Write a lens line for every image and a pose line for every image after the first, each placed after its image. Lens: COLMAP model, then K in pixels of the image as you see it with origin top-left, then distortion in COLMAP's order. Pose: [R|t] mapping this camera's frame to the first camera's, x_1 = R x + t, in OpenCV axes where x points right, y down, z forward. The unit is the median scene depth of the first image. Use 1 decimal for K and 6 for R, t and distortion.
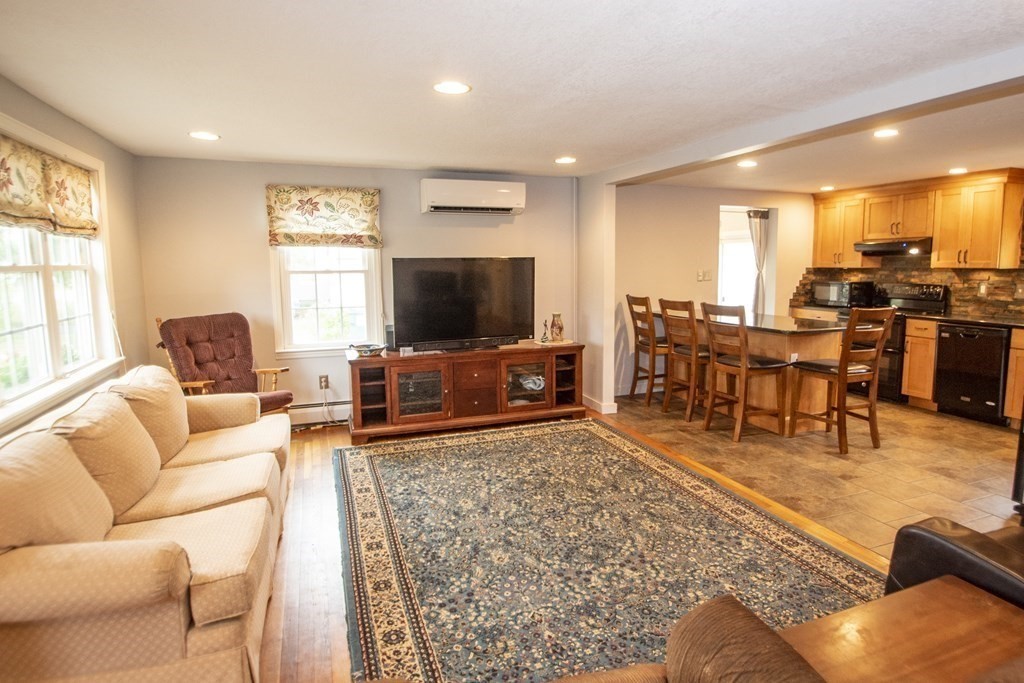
lens RADIAL K [[562.8, 0, 532.5], [0, 562.8, 327.6], [0, 0, 1]] dist [-0.002593, -0.015391]
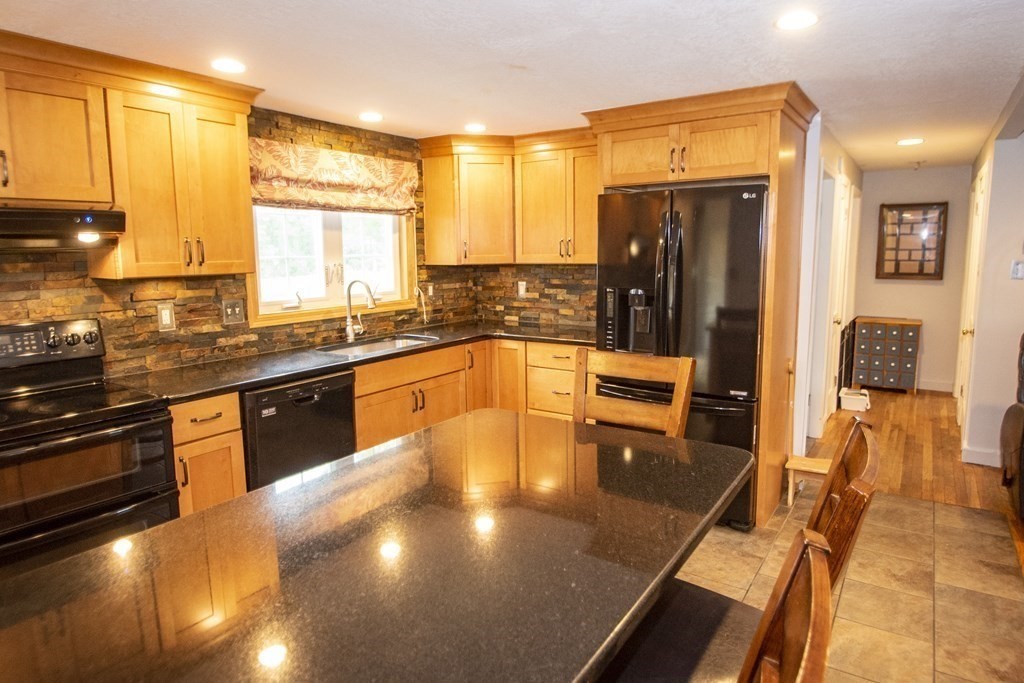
lens RADIAL K [[596.6, 0, 530.8], [0, 596.6, 325.6], [0, 0, 1]] dist [-0.004213, -0.012193]
pose [[-0.570541, -0.092074, 0.816091, 0.209749], [0.106308, 0.977056, 0.184556, -0.144409], [-0.814360, 0.192054, -0.547662, 1.186403]]
